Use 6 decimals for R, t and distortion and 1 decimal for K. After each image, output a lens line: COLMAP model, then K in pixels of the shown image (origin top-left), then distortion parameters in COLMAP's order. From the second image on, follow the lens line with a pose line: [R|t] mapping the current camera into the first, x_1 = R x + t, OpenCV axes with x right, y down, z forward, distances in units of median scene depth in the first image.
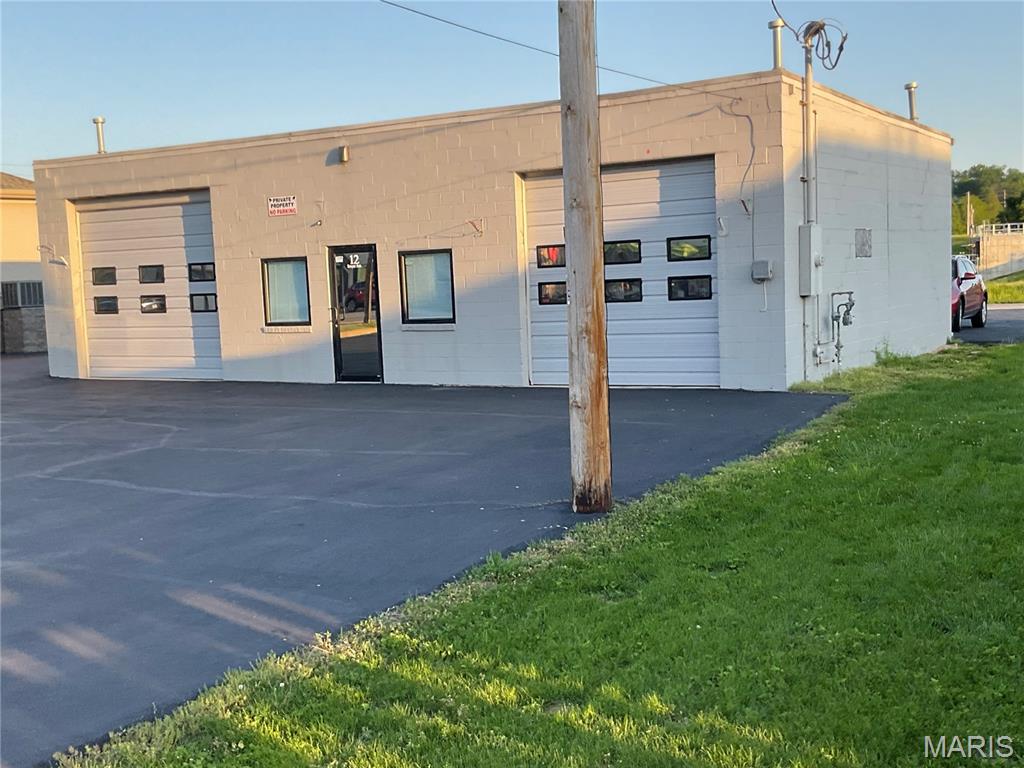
lens RADIAL K [[1231.8, 0, 512.0], [0, 1231.8, 384.0], [0, 0, 1]] dist [0.082504, -0.062500]
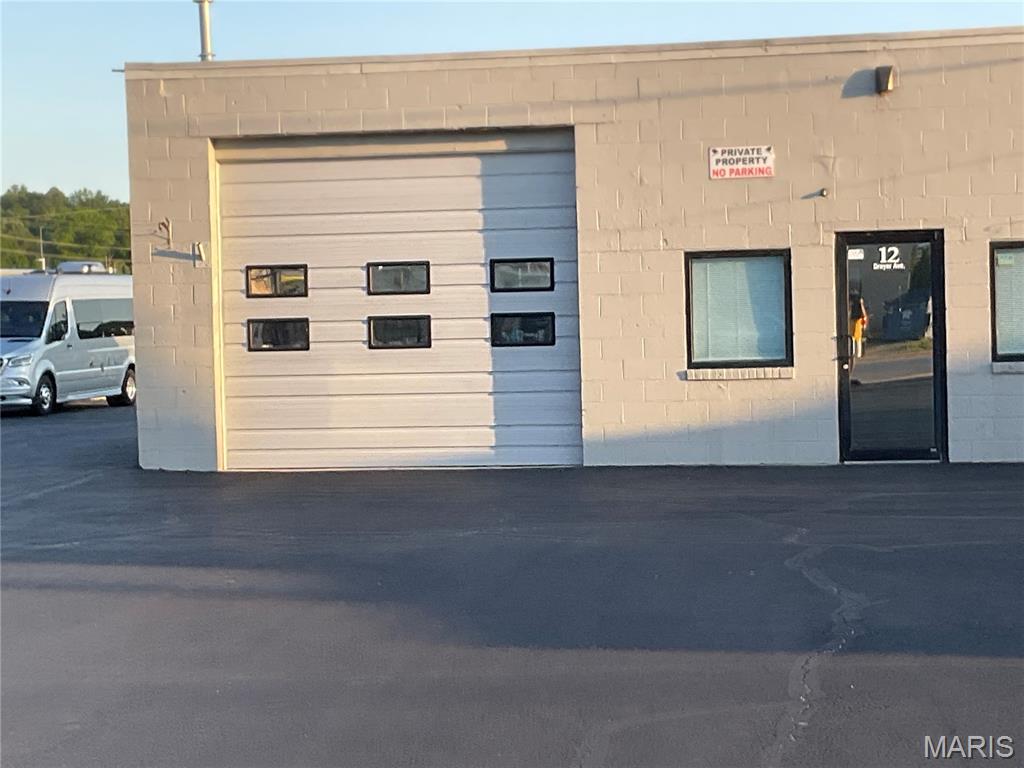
lens RADIAL K [[2143.7, 0, 512.0], [0, 2143.7, 384.0], [0, 0, 1]] dist [0.084945, 0.344726]
pose [[0.918875, 0.003353, 0.394535, -0.692534], [0.023994, 0.997638, -0.064361, 0.023395], [-0.393819, 0.068606, 0.916624, 0.121637]]
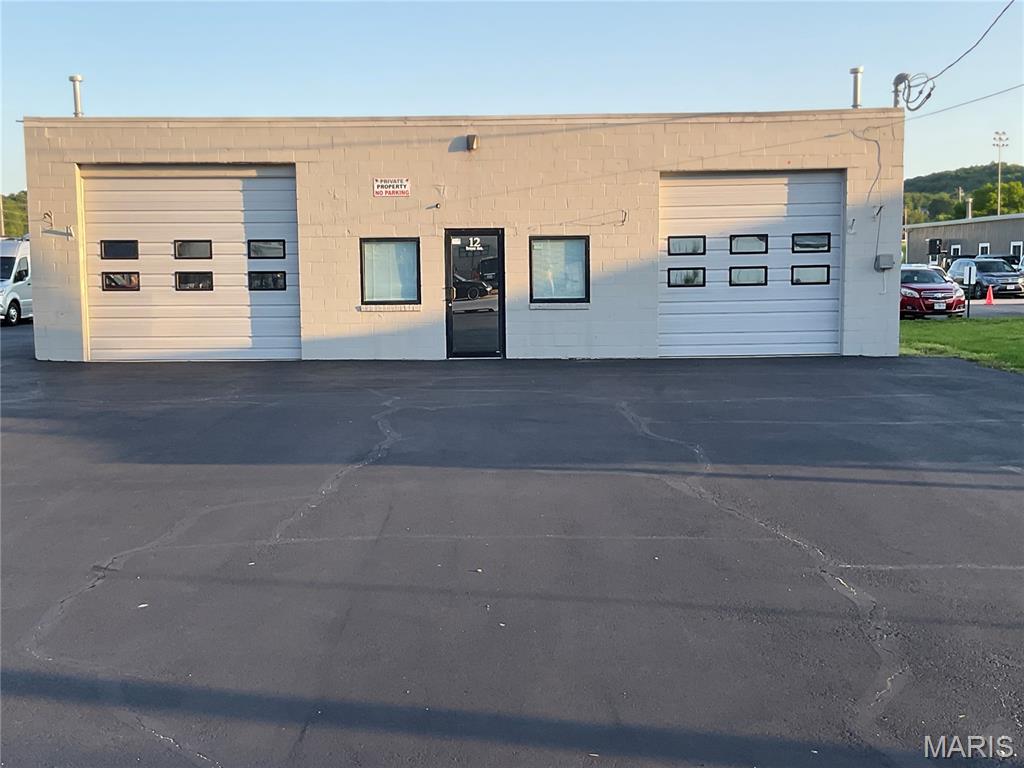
lens RADIAL K [[1231.8, 0, 512.0], [0, 1231.8, 384.0], [0, 0, 1]] dist [0.082504, -0.062500]
pose [[0.857689, -0.018109, 0.513850, -0.635359], [0.021635, 0.999766, -0.000880, 0.022158], [-0.513714, 0.011872, 0.857880, 0.075040]]
